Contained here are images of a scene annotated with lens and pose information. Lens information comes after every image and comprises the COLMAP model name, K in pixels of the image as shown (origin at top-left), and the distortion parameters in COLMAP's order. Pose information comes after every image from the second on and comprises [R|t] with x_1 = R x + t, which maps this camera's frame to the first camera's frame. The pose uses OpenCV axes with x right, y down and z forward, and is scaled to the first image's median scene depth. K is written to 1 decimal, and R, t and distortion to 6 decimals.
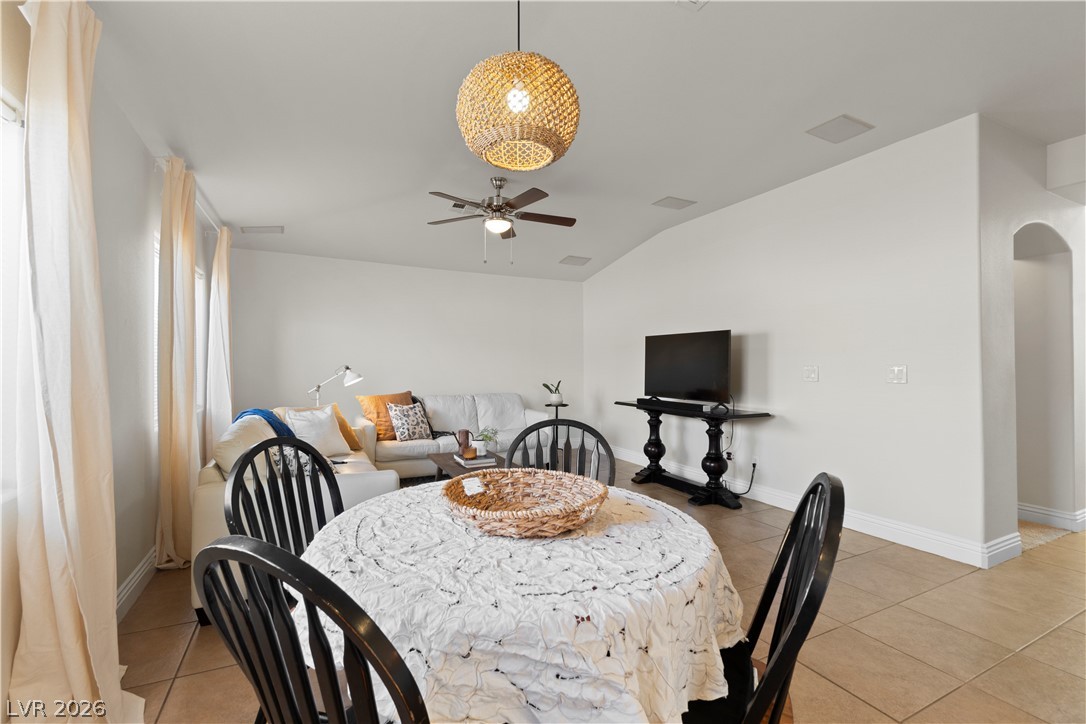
lens RADIAL K [[467.6, 0, 550.2], [0, 467.6, 387.8], [0, 0, 1]] dist [0.001512, 0.000020]
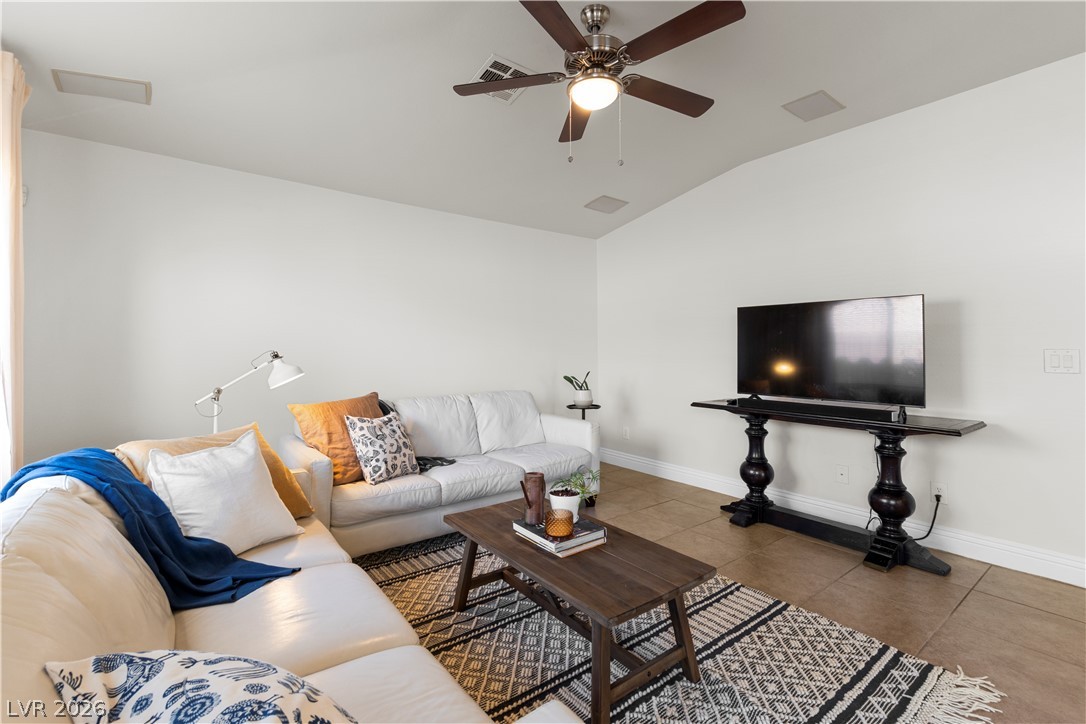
lens RADIAL K [[477.3, 0, 543.1], [0, 477.3, 352.9], [0, 0, 1]] dist [-0.002158, -0.000181]
pose [[0.984198, -0.004803, 0.177009, -0.213673], [0.012260, 0.999081, -0.041060, -0.018244], [-0.176649, 0.042582, 0.983352, 0.376021]]
